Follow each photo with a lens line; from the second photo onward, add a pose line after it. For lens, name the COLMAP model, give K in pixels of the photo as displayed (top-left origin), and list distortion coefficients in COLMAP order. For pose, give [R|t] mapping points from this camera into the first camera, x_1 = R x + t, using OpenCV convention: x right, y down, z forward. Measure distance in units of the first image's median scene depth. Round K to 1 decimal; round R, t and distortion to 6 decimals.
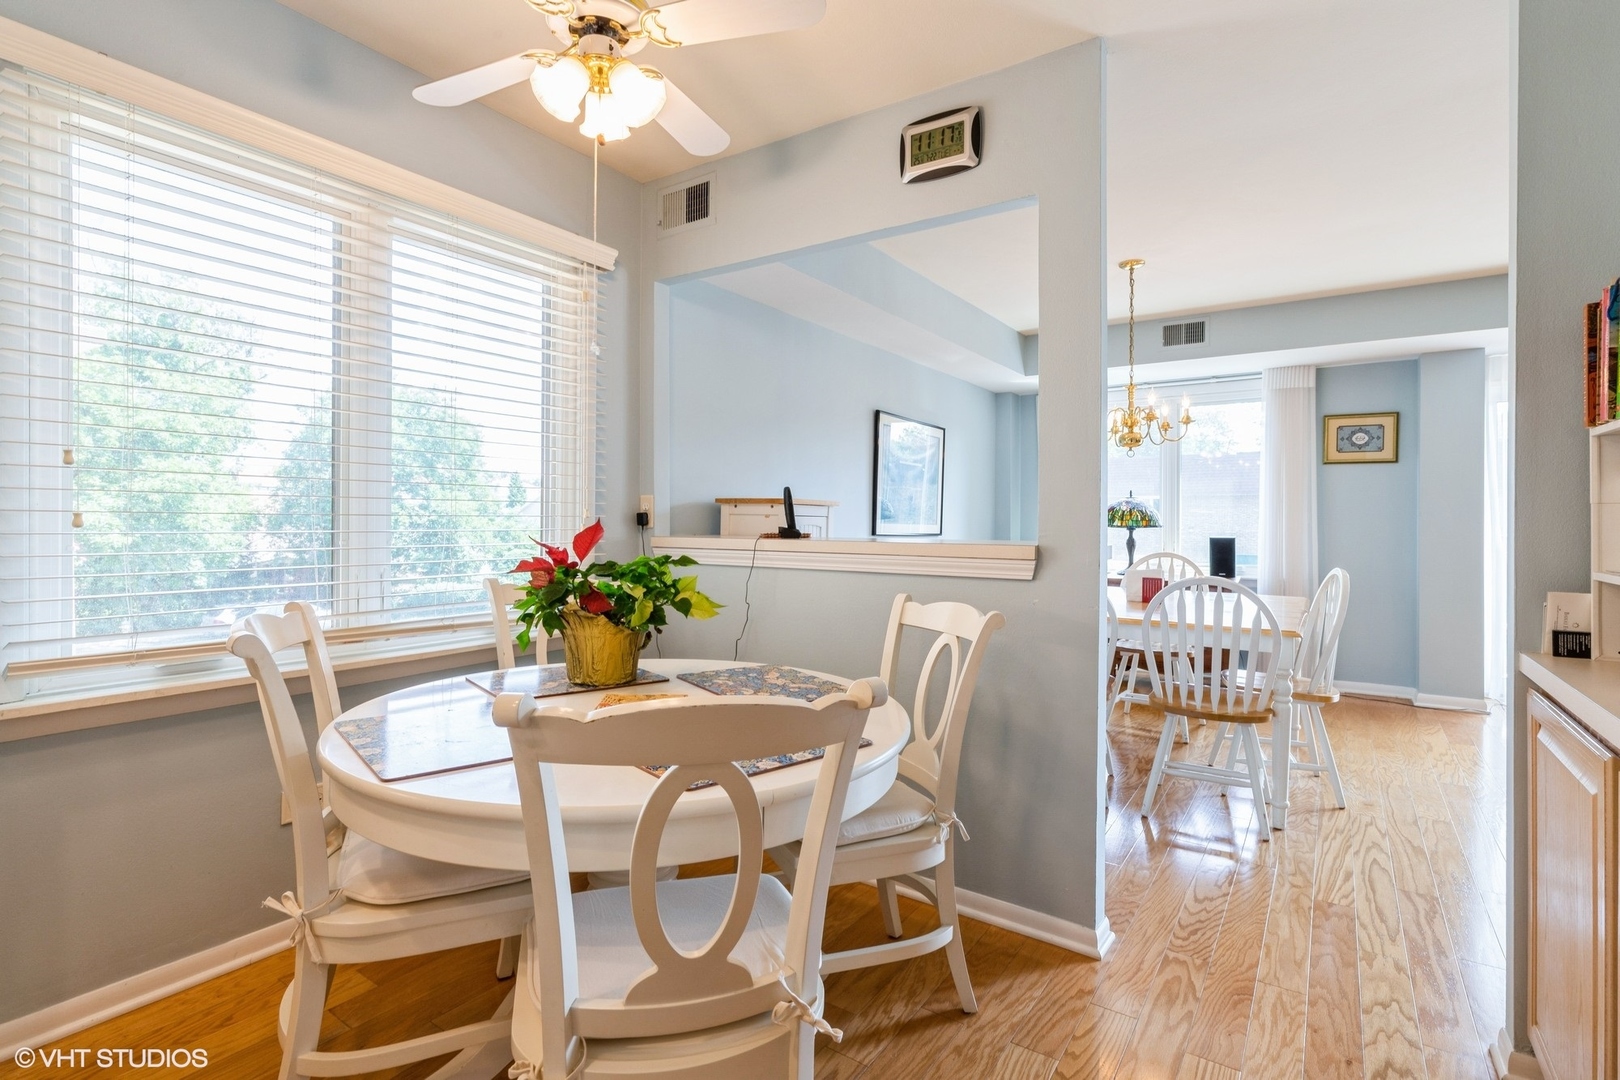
lens RADIAL K [[787.2, 0, 807.4], [0, 787.2, 529.7], [0, 0, 1]] dist [-0.000962, 0.001695]
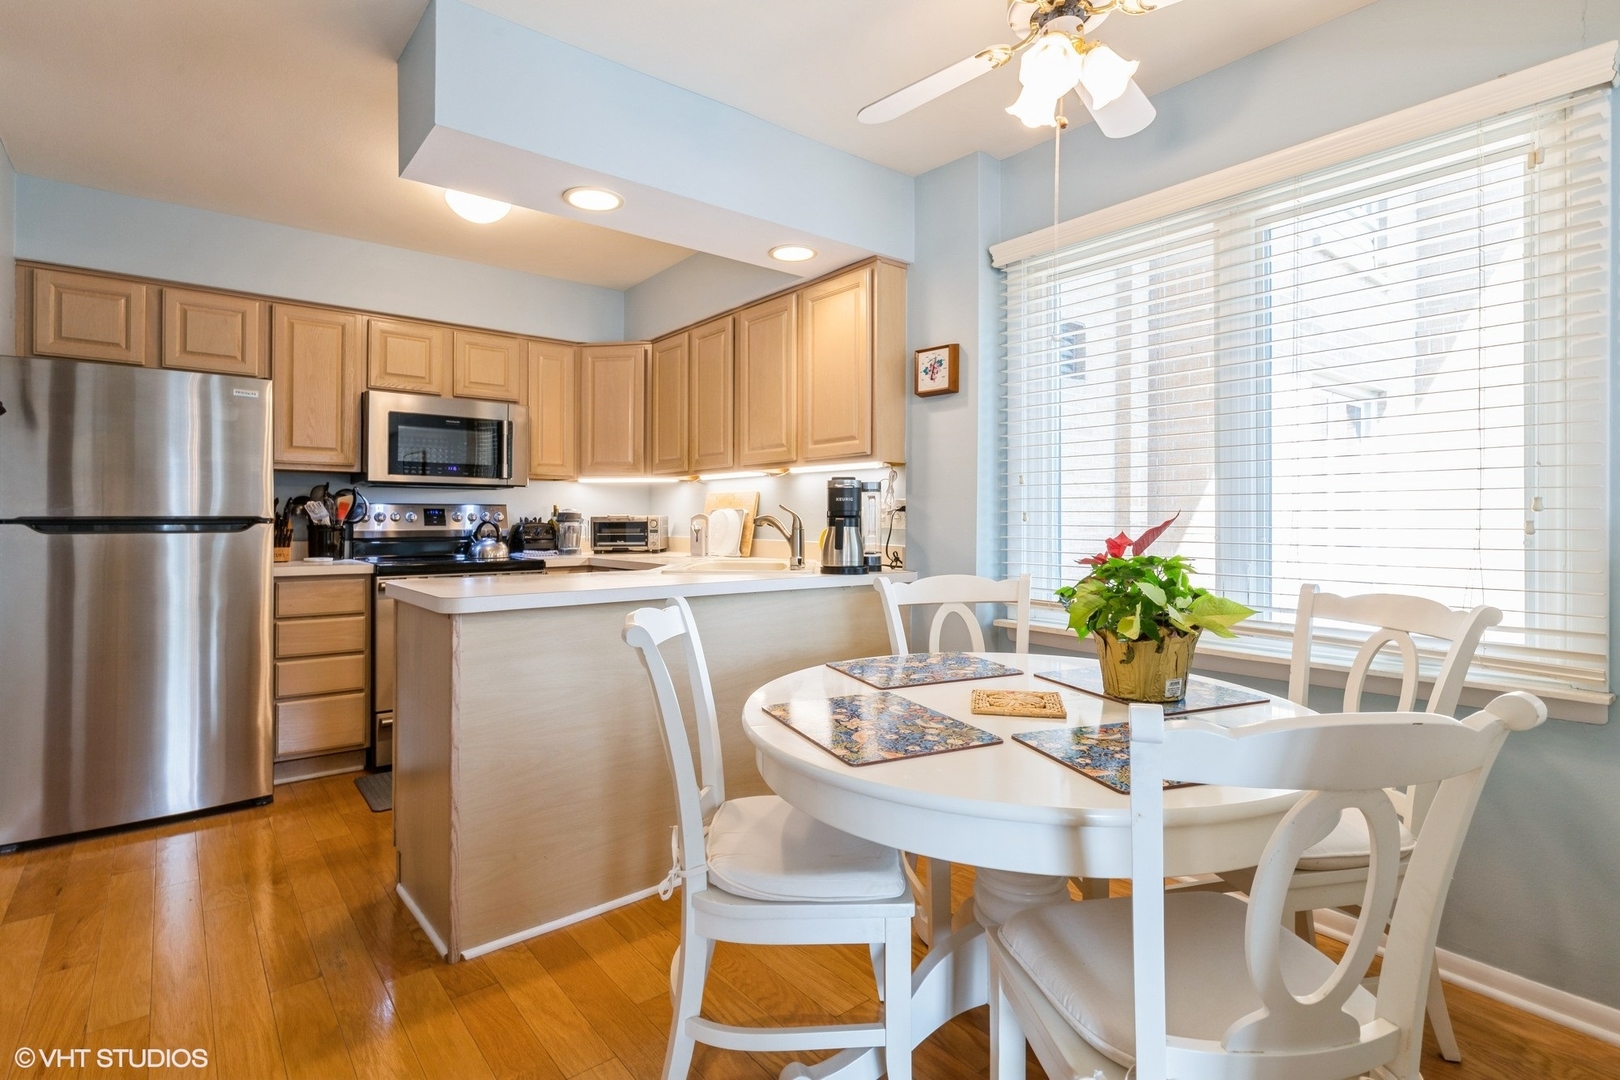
lens RADIAL K [[787.2, 0, 807.6], [0, 787.2, 533.2], [0, 0, 1]] dist [-0.000962, 0.001695]
pose [[-0.298302, 0.015570, -0.954345, 0.734615], [-0.011100, 0.999743, 0.019780, -0.004745], [0.954407, 0.016494, -0.298052, 0.937885]]
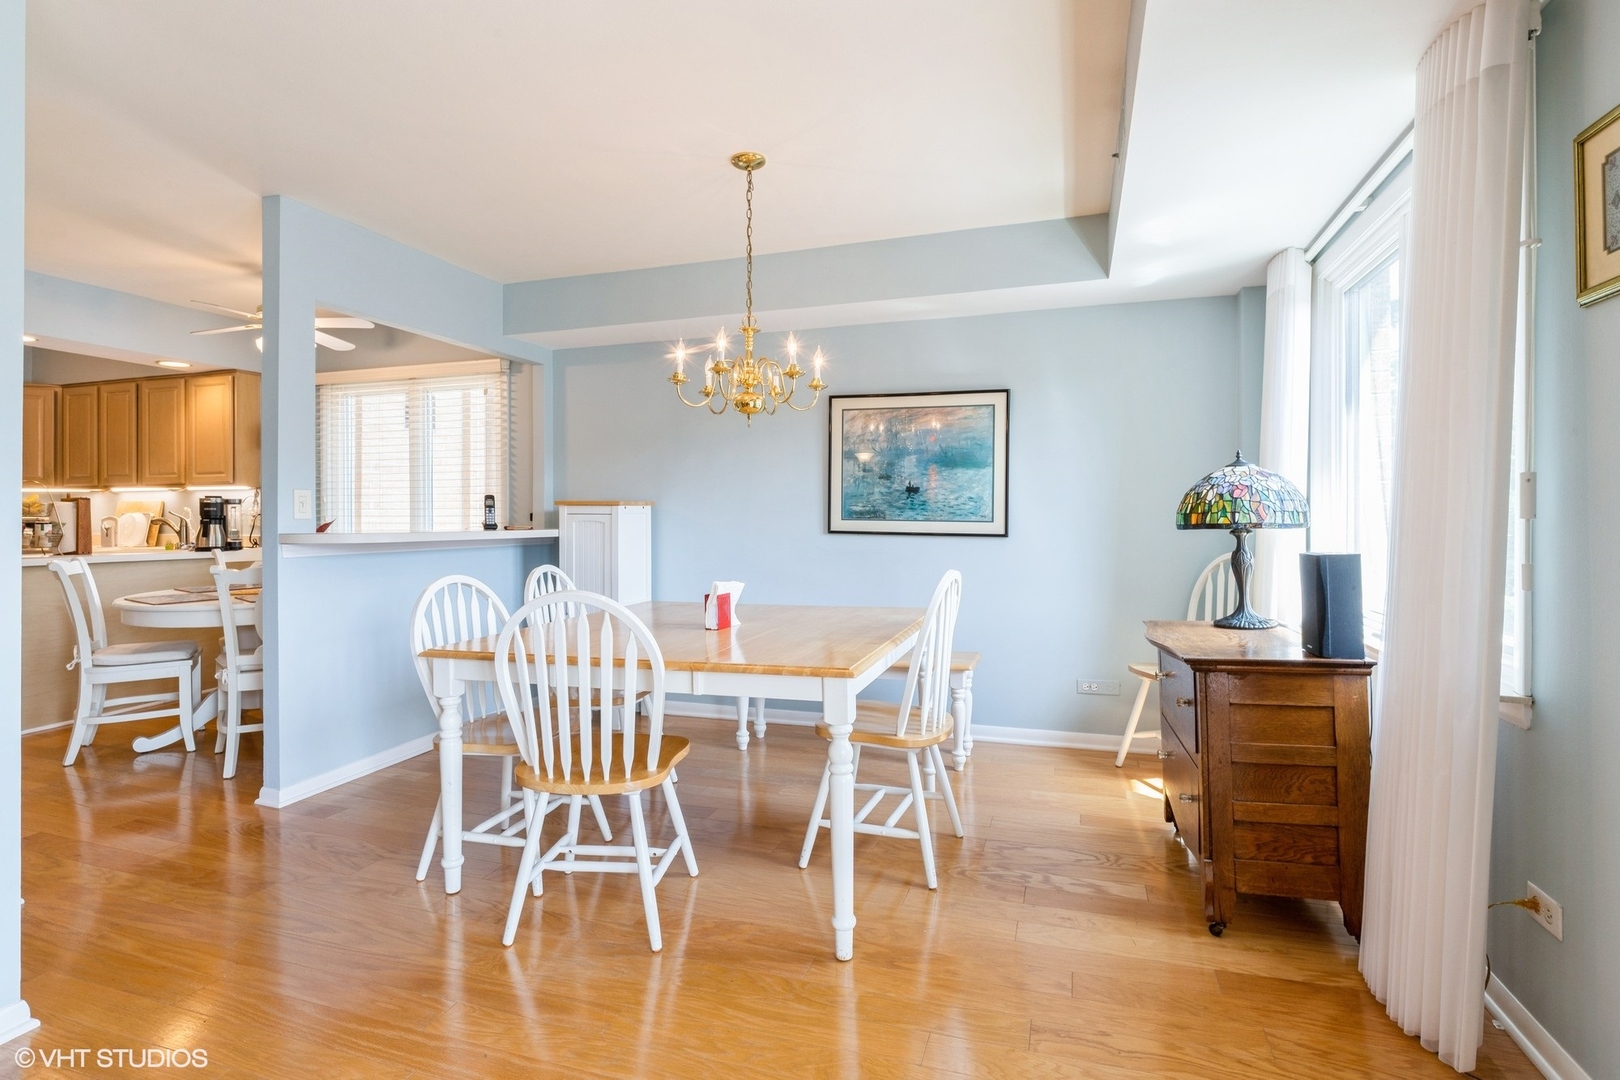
lens RADIAL K [[787.2, 0, 803.6], [0, 787.2, 528.0], [0, 0, 1]] dist [-0.000962, 0.001695]
pose [[0.252522, 0.009412, -0.967545, 2.371305], [-0.008074, 0.999938, 0.007619, -0.013060], [0.967557, 0.005888, 0.252583, 1.834354]]
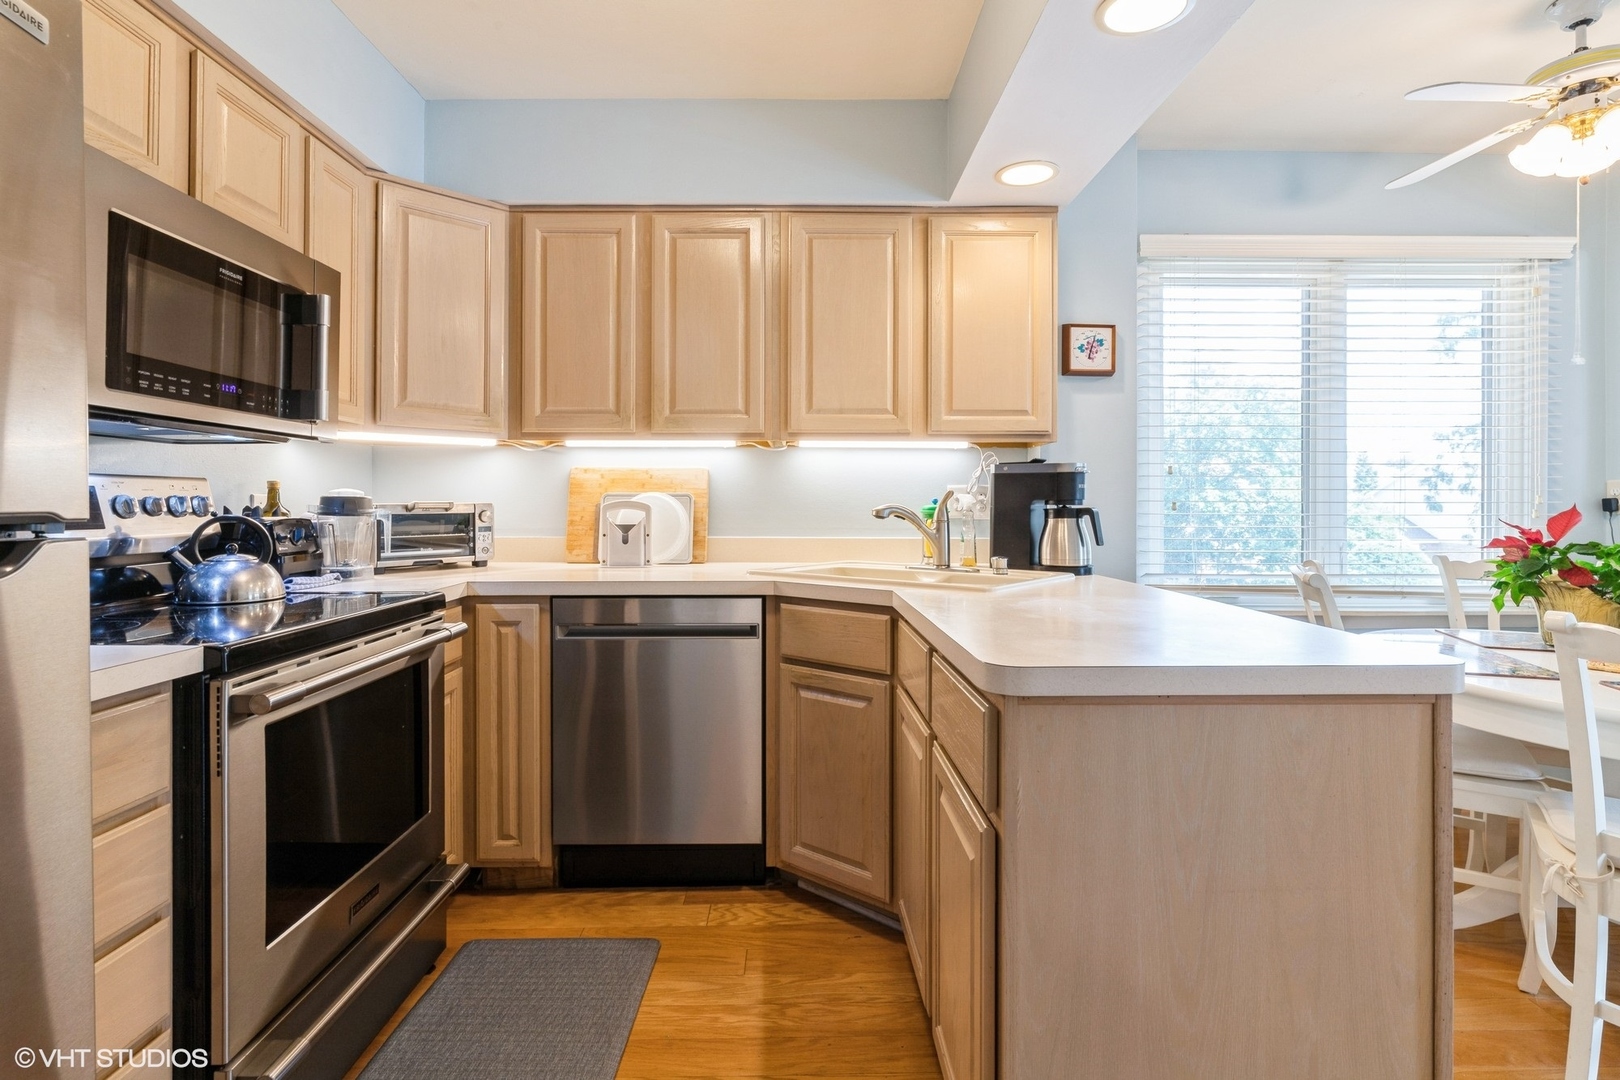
lens RADIAL K [[787.2, 0, 794.2], [0, 787.2, 502.2], [0, 0, 1]] dist [-0.000962, 0.001695]
pose [[0.560930, -0.006076, -0.827841, 0.043926], [-0.008610, 0.999876, -0.013172, 0.007532], [0.827819, 0.014517, 0.560808, -0.591025]]
